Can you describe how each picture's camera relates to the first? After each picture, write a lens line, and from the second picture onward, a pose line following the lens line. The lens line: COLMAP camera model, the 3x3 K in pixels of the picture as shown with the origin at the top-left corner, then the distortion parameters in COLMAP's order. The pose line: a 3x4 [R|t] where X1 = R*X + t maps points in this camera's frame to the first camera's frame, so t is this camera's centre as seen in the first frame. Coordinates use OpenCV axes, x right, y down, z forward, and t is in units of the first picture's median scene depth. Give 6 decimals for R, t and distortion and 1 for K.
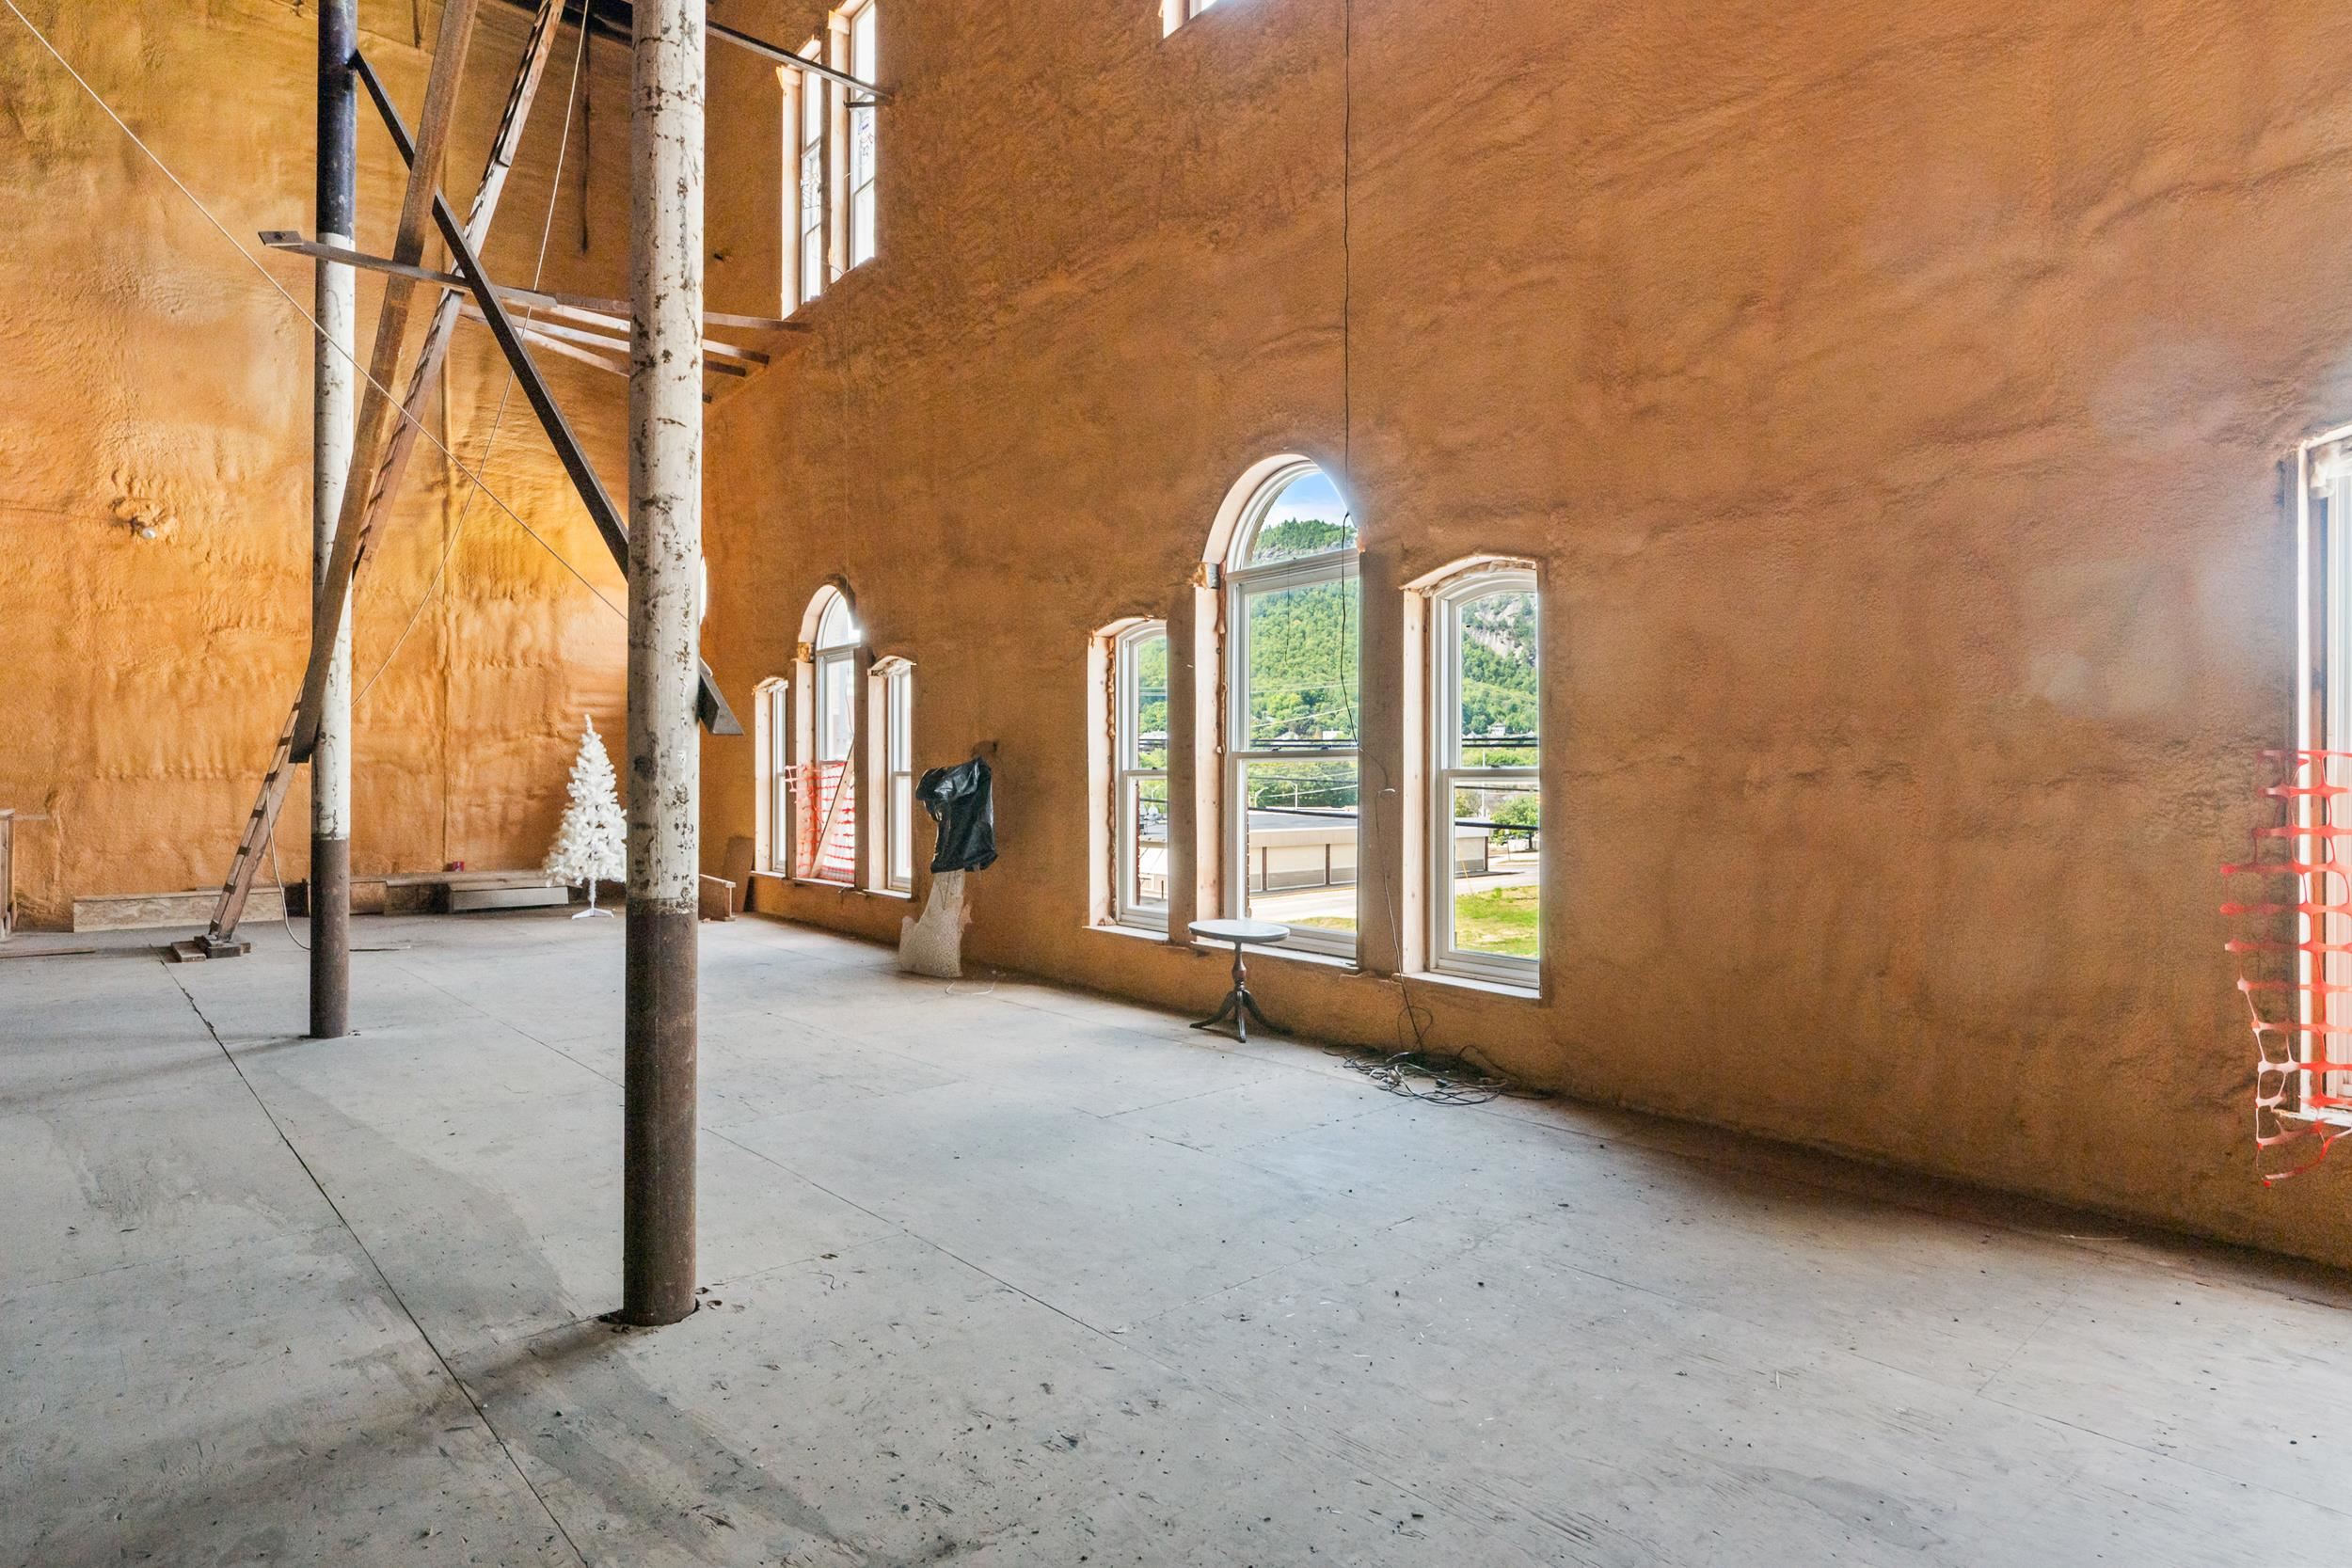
lens RADIAL K [[1257.6, 0, 1175.4], [0, 1257.6, 776.9], [0, 0, 1]] dist [-0.000109, -0.000163]
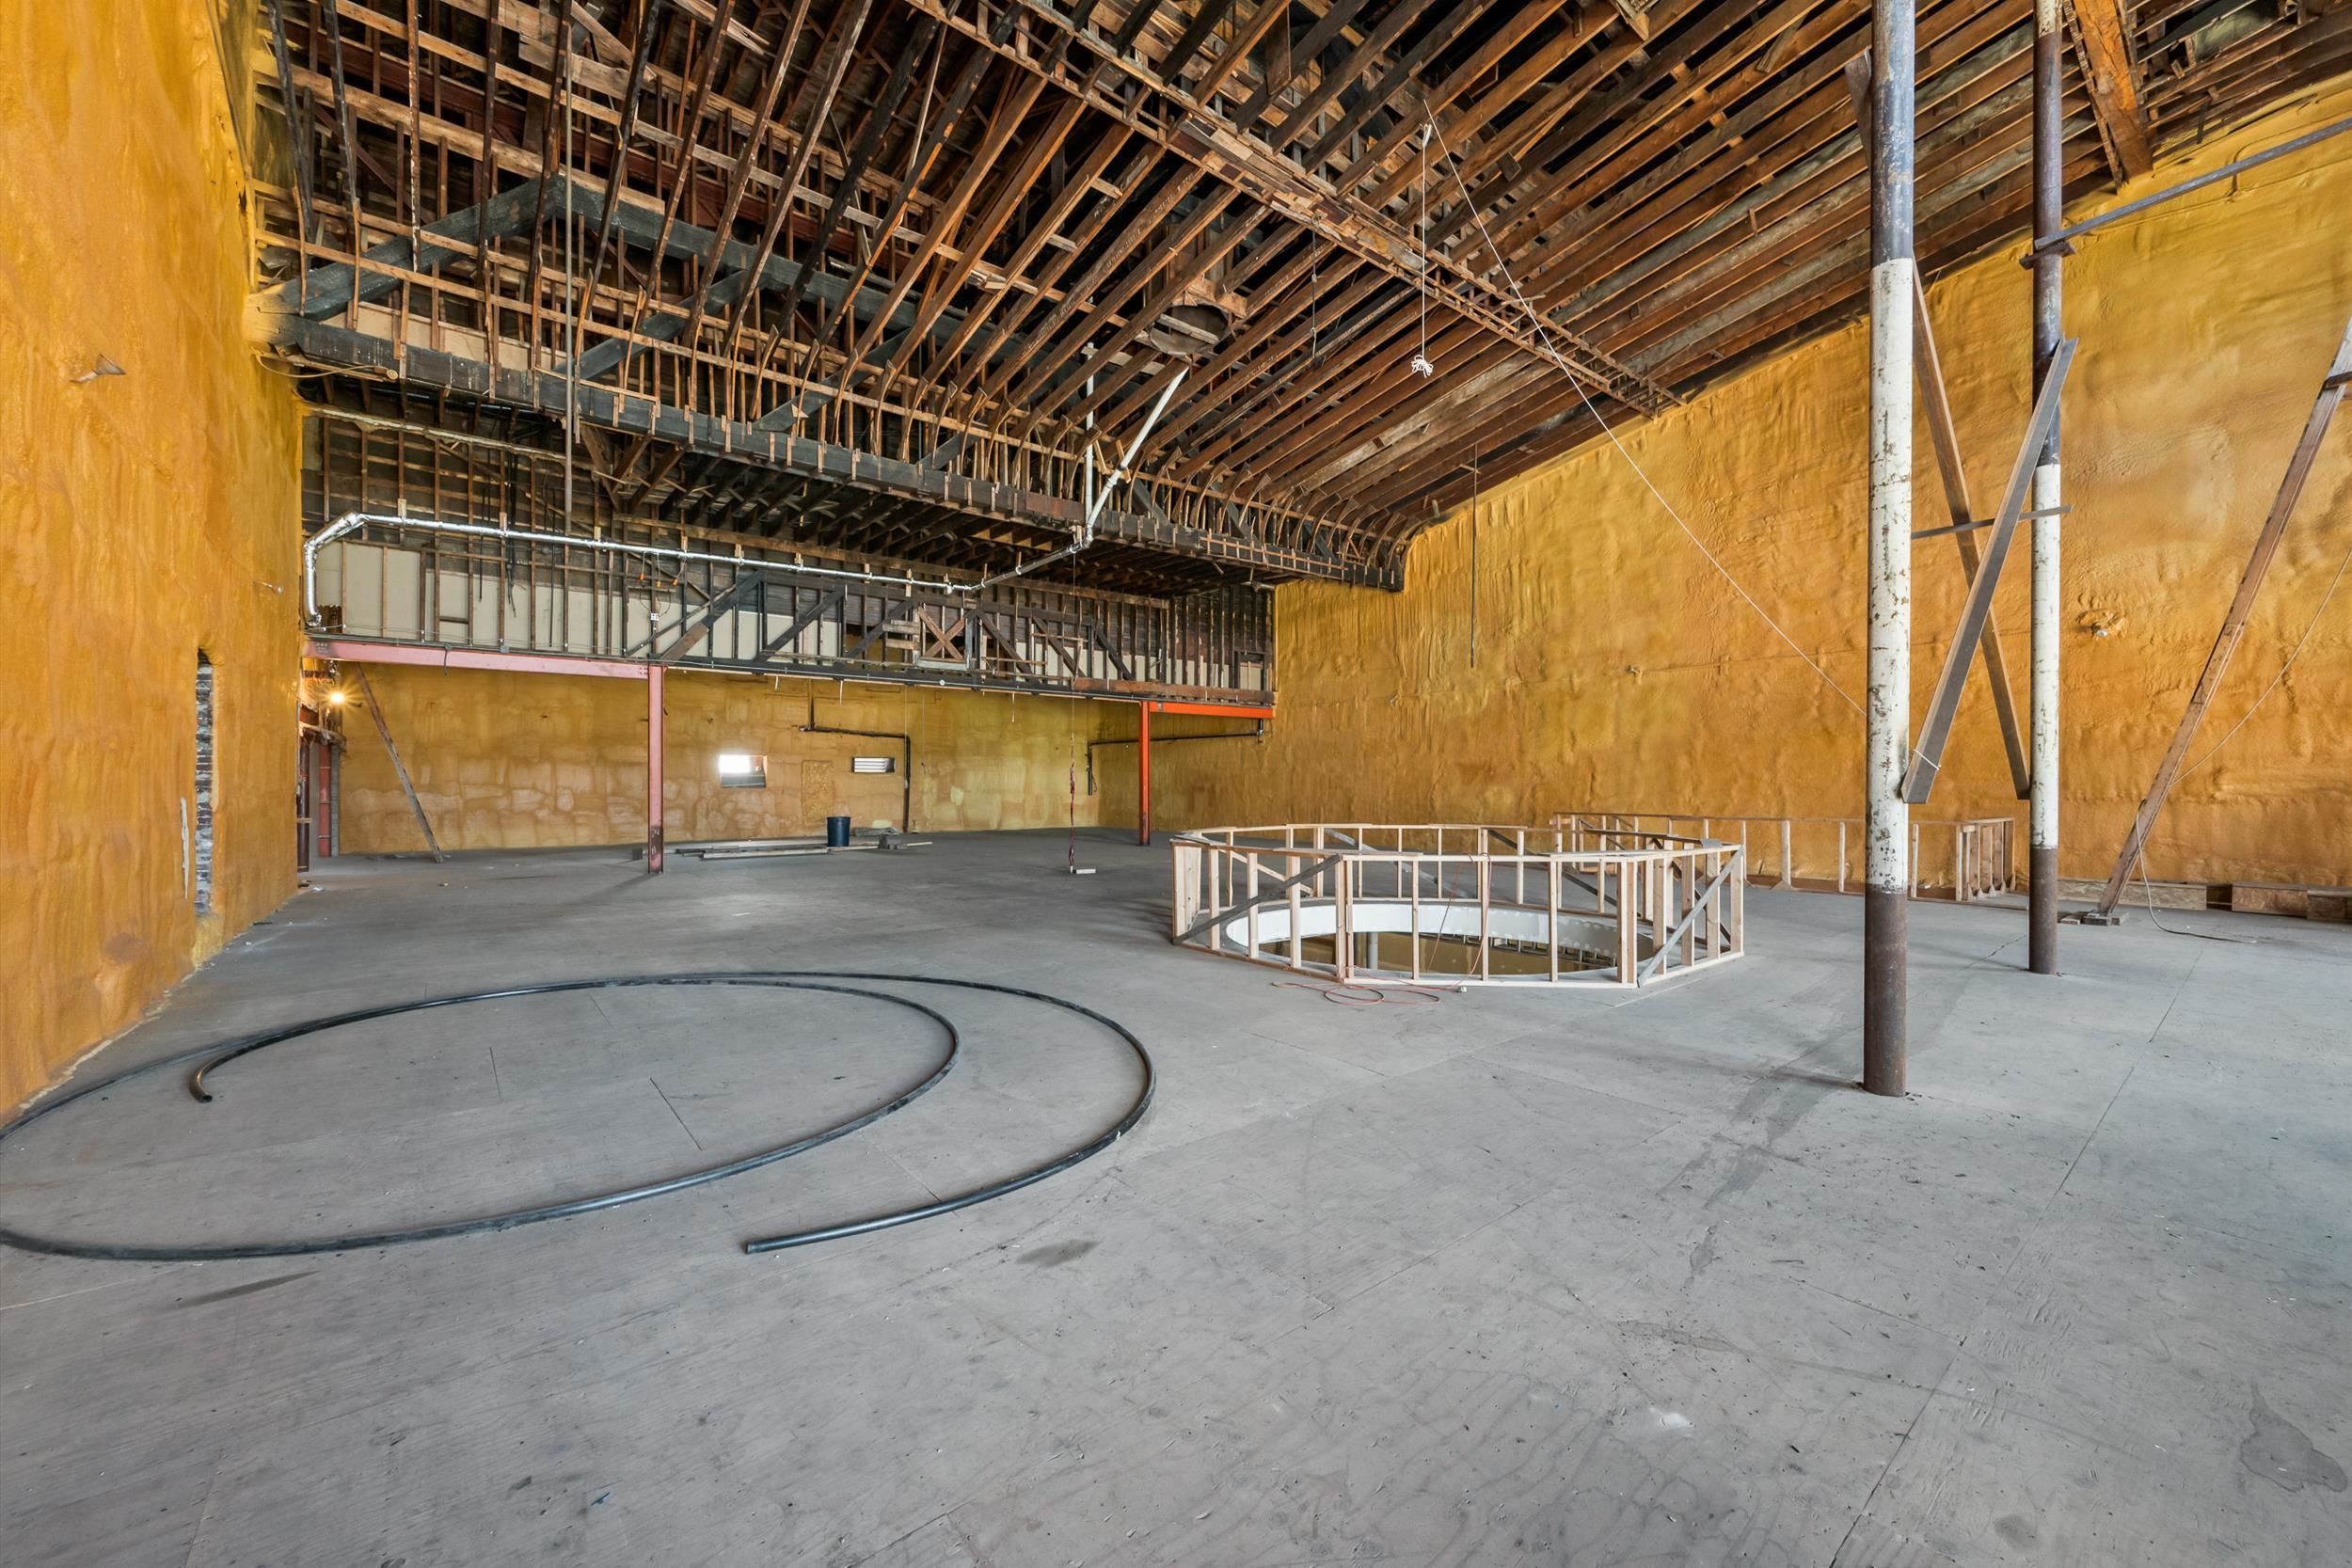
lens RADIAL K [[915.9, 0, 1175.6], [0, 915.9, 783.1], [0, 0, 1]] dist [-0.001075, 0.000012]
pose [[-0.061377, 0.001356, -0.998114, 0.544802], [-0.003213, 0.999994, 0.001556, -0.030206], [0.998110, 0.003303, -0.061372, -0.015407]]
